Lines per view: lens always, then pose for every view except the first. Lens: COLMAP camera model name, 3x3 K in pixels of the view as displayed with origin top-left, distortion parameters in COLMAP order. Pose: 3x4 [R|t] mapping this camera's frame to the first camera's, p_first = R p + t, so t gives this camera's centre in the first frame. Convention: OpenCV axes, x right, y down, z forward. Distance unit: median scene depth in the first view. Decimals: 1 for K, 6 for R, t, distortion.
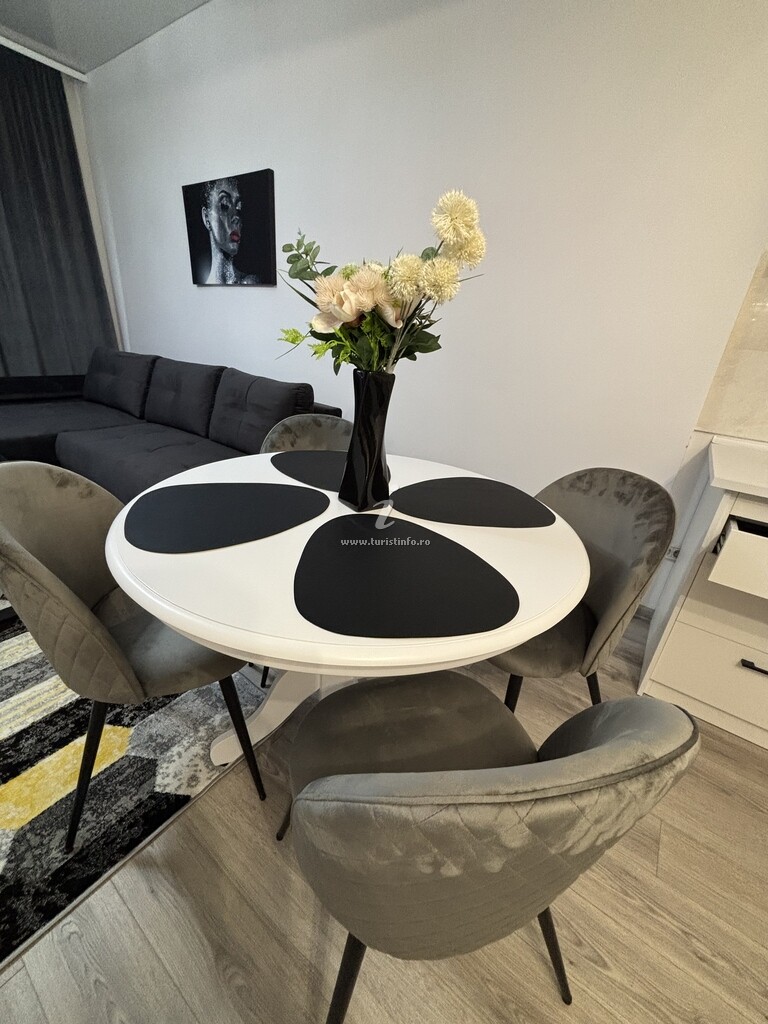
lens RADIAL K [[408.9, 0, 380.9], [0, 408.9, 511.8], [0, 0, 1]] dist [-0.003239, 0.001167]
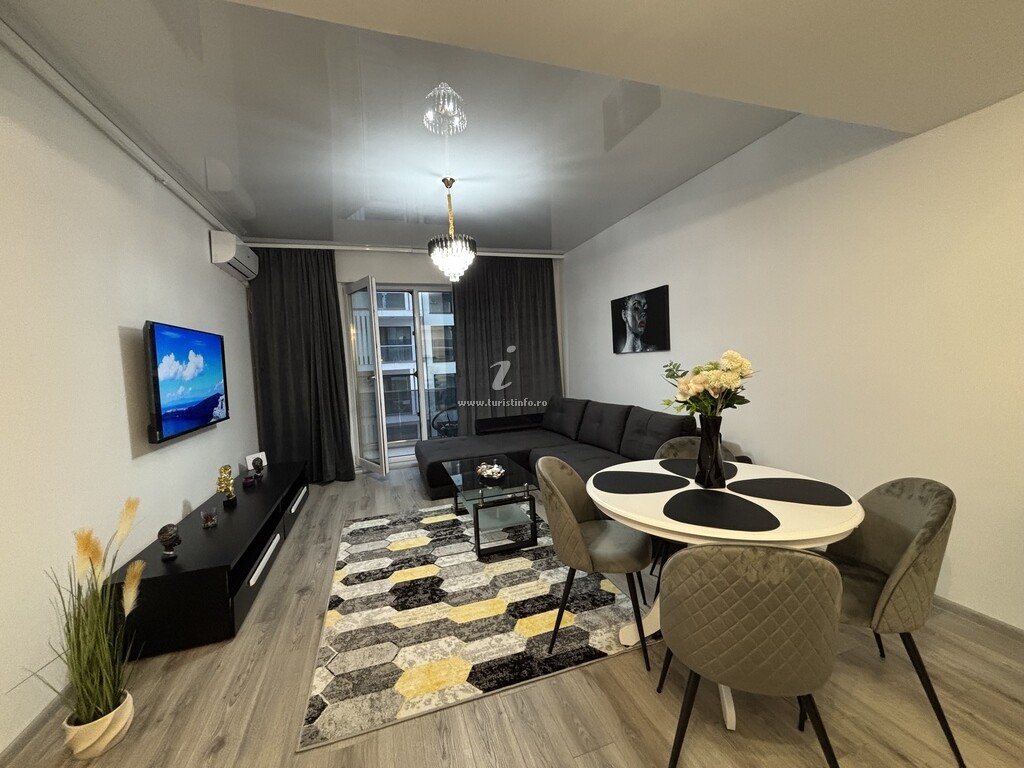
lens RADIAL K [[408.9, 0, 516.0], [0, 408.9, 387.7], [0, 0, 1]] dist [-0.003239, 0.001167]
pose [[0.814559, -0.079469, -0.574612, 0.259637], [-0.125880, 0.942751, -0.308828, 0.186624], [0.566258, 0.323890, 0.757923, -0.772947]]
